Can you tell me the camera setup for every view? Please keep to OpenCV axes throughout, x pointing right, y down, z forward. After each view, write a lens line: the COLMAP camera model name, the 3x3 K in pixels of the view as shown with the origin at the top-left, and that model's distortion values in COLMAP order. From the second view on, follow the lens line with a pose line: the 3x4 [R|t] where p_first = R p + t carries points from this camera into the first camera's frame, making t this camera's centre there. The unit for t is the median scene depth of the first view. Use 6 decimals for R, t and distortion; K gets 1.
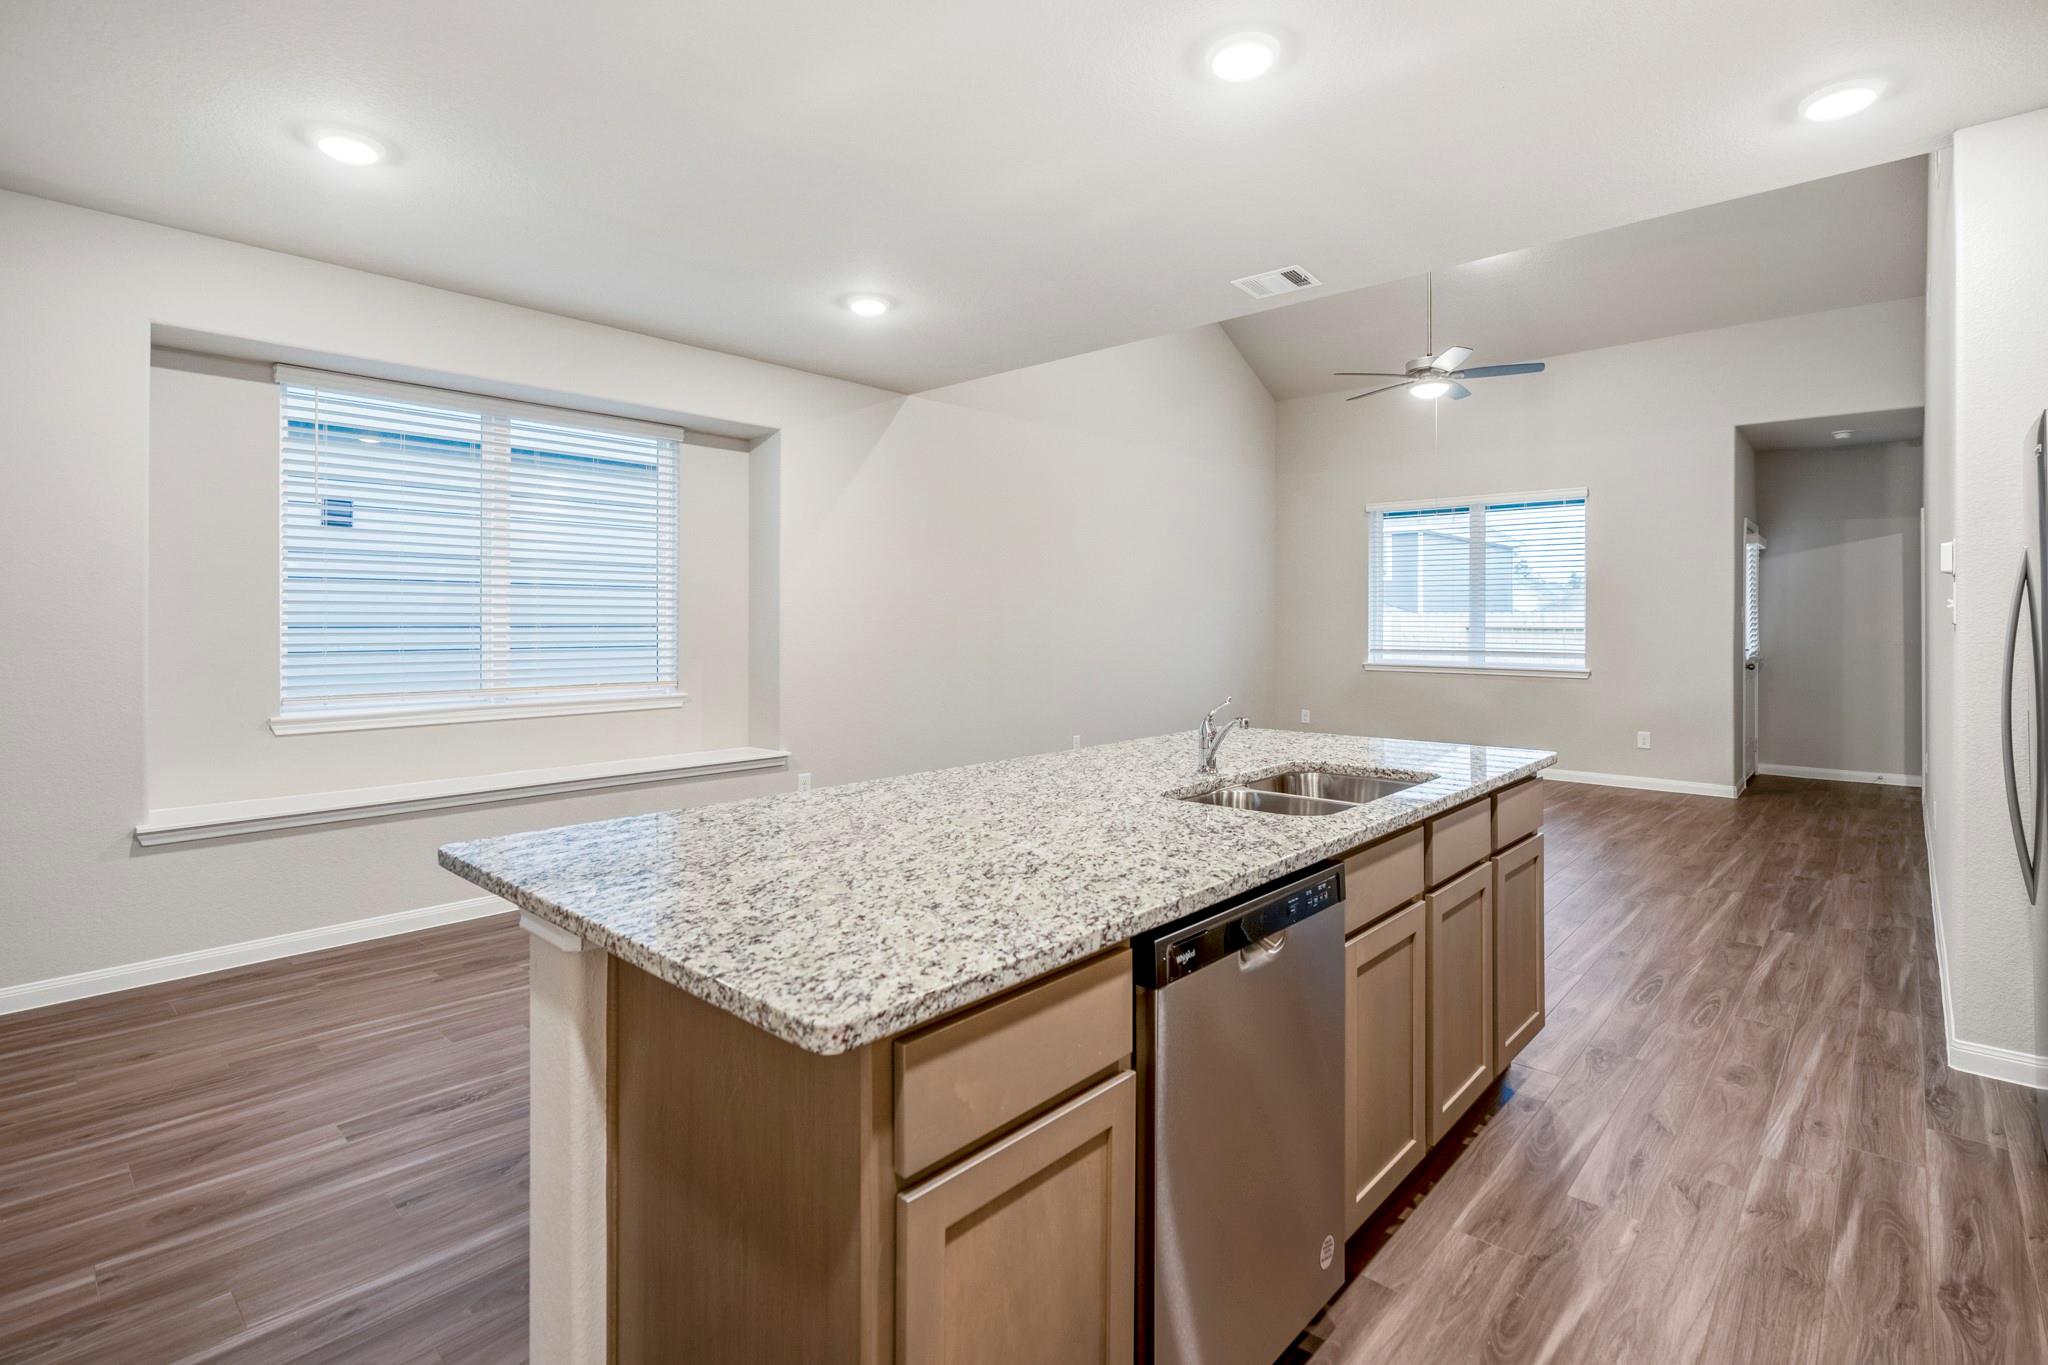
lens RADIAL K [[970.4, 0, 1010.8], [0, 970.4, 626.8], [0, 0, 1]] dist [-0.005246, -0.000285]
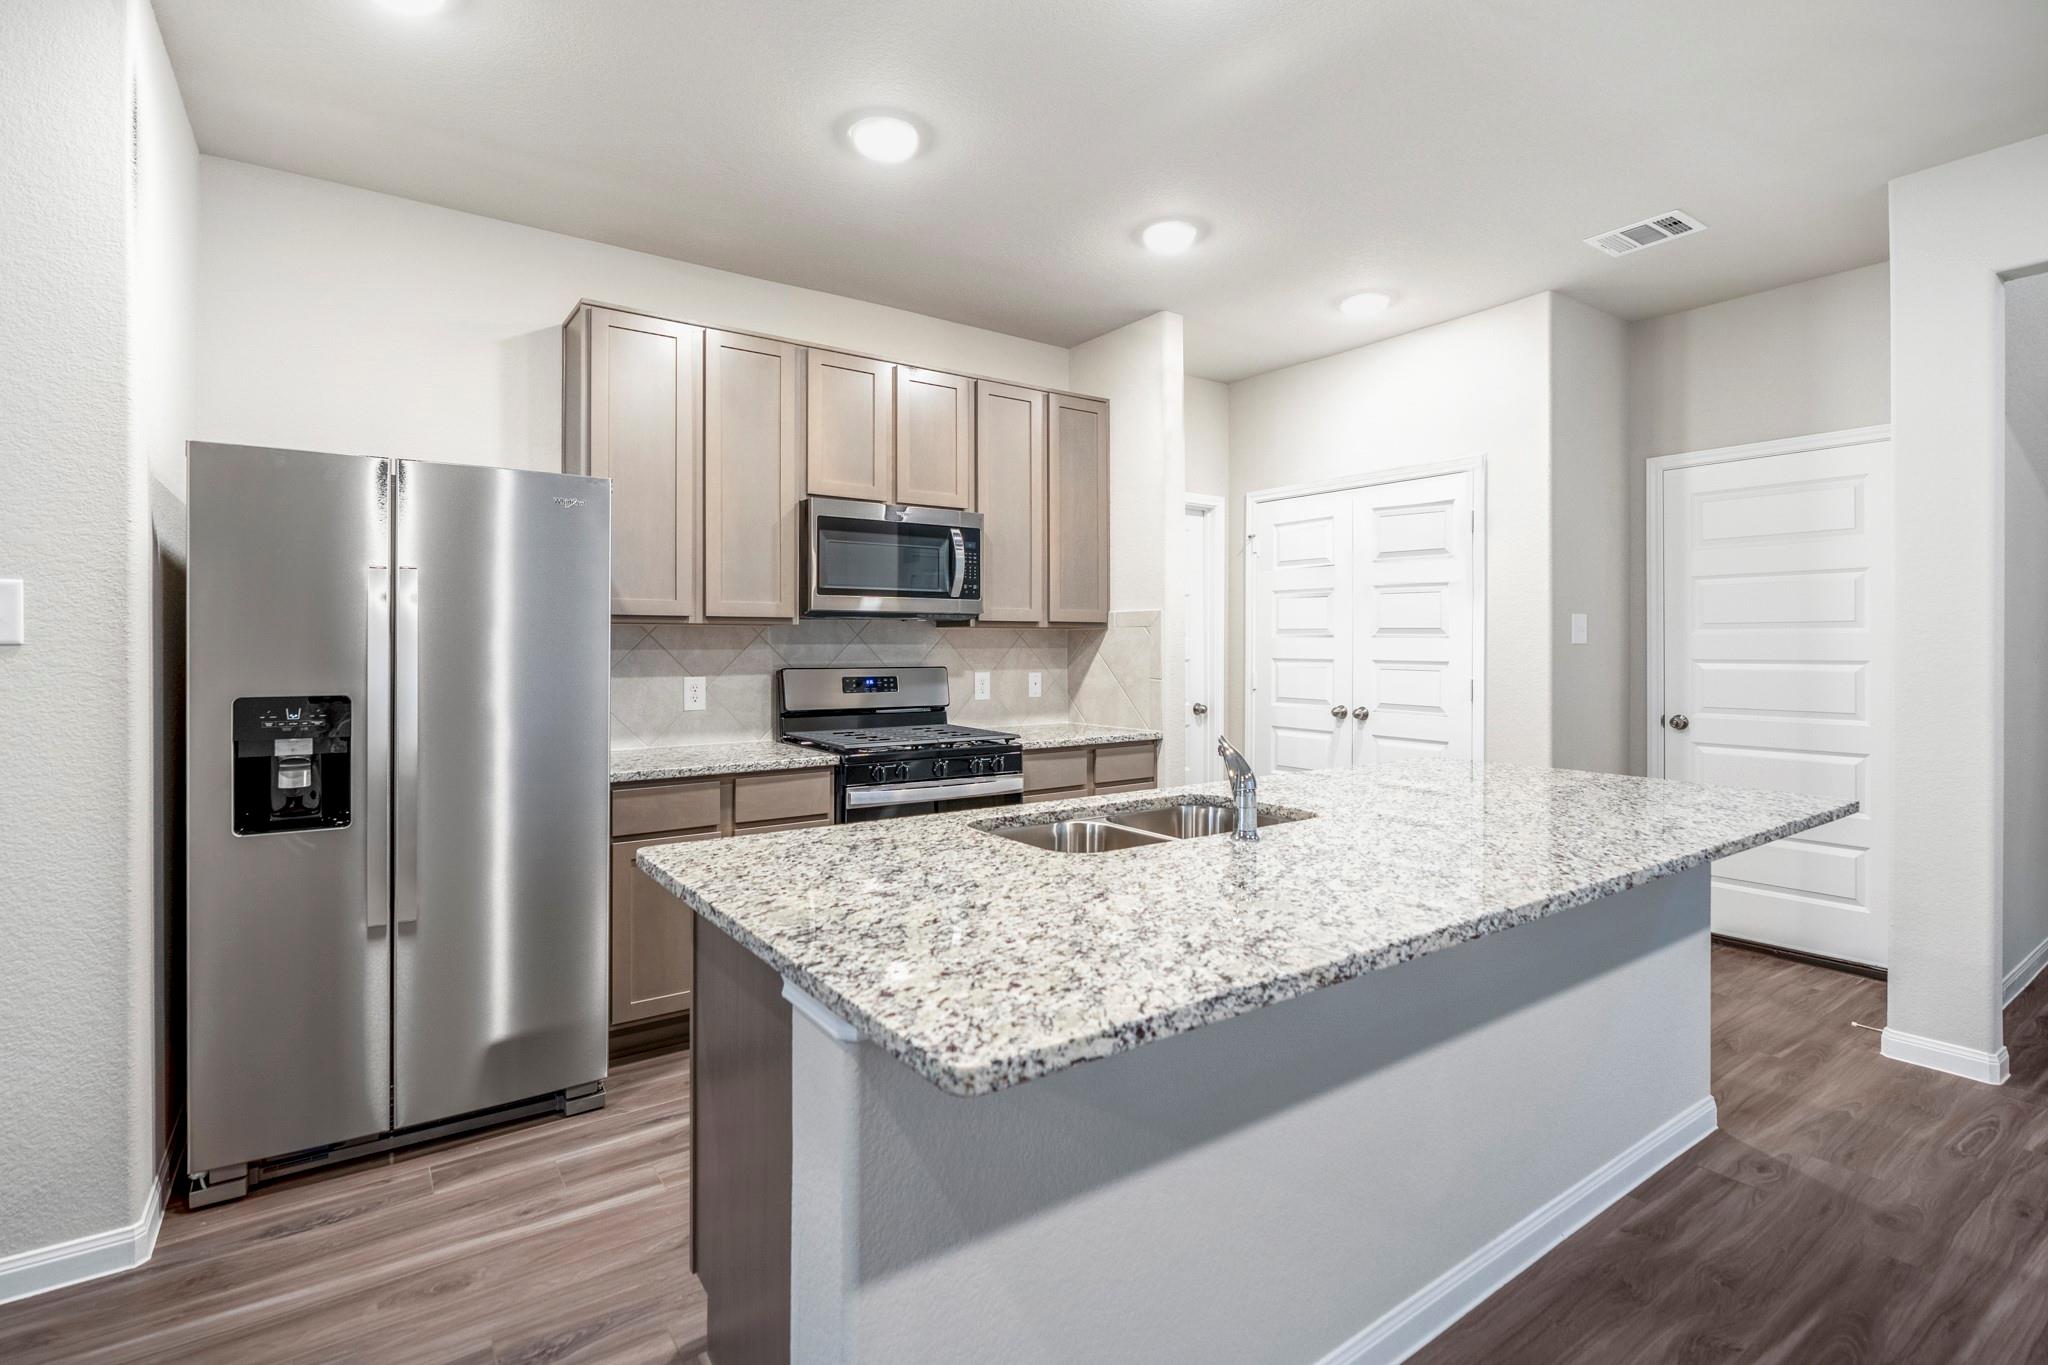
lens RADIAL K [[959.5, 0, 1018.4], [0, 959.5, 646.8], [0, 0, 1]] dist [-0.002947, -0.000979]
pose [[-0.979756, 0.001020, 0.200194, 0.076072], [0.001938, 0.999988, 0.004387, -0.000334], [-0.200187, 0.004686, -0.979746, 0.596246]]
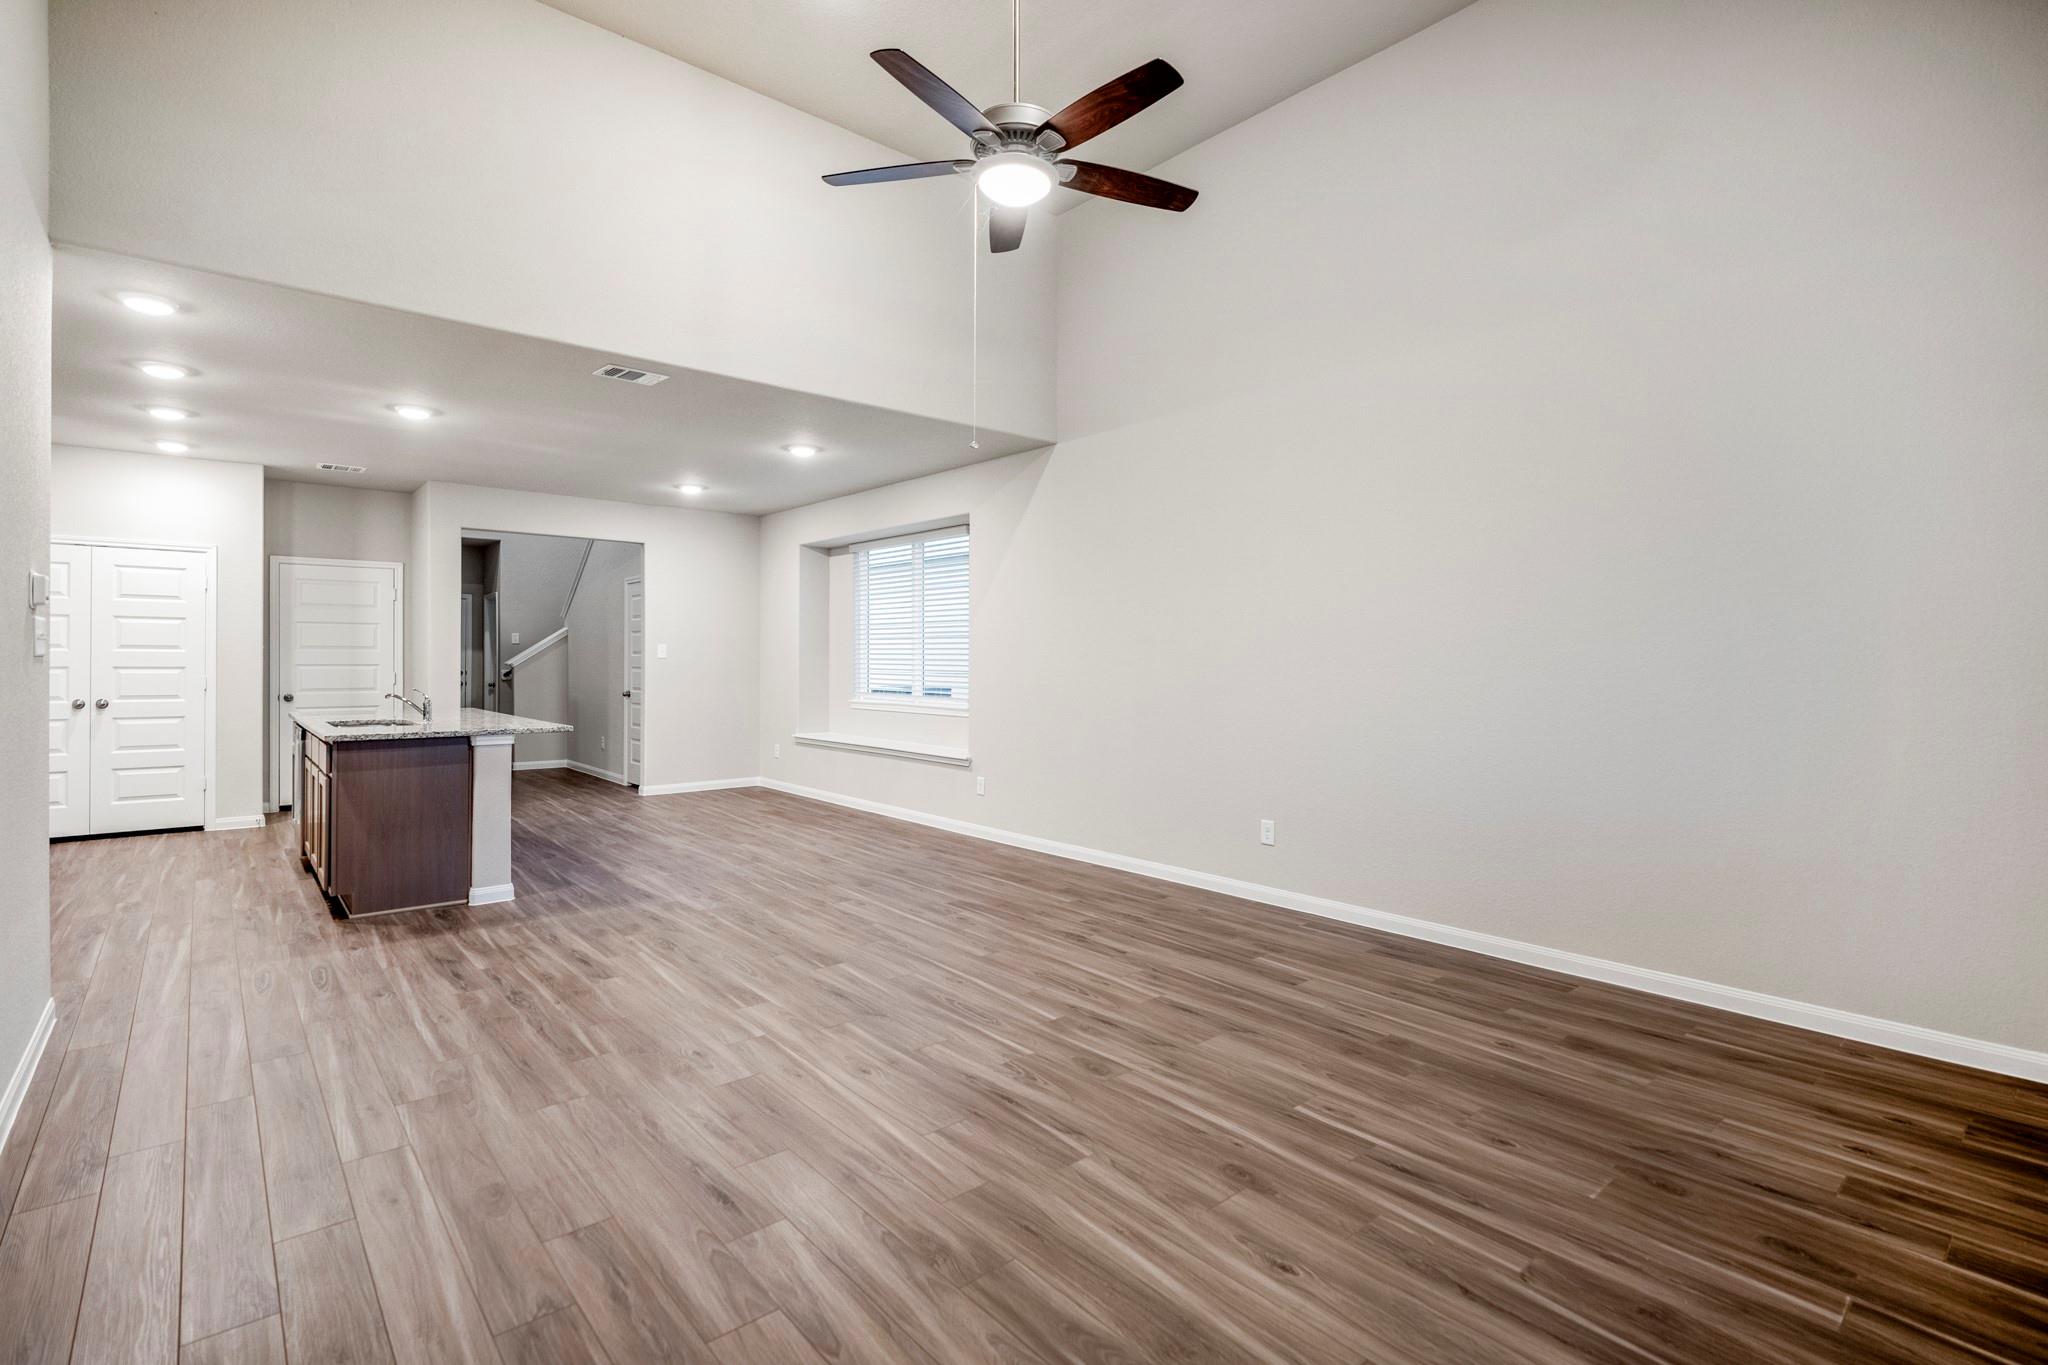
lens RADIAL K [[954.7, 0, 1025.3], [0, 954.7, 671.8], [0, 0, 1]] dist [-0.005383, -0.000013]
pose [[-0.112682, 0.012164, -0.993557, 0.780091], [-0.009053, 0.999871, 0.013268, -0.003647], [0.993590, 0.010490, -0.112557, 0.905832]]
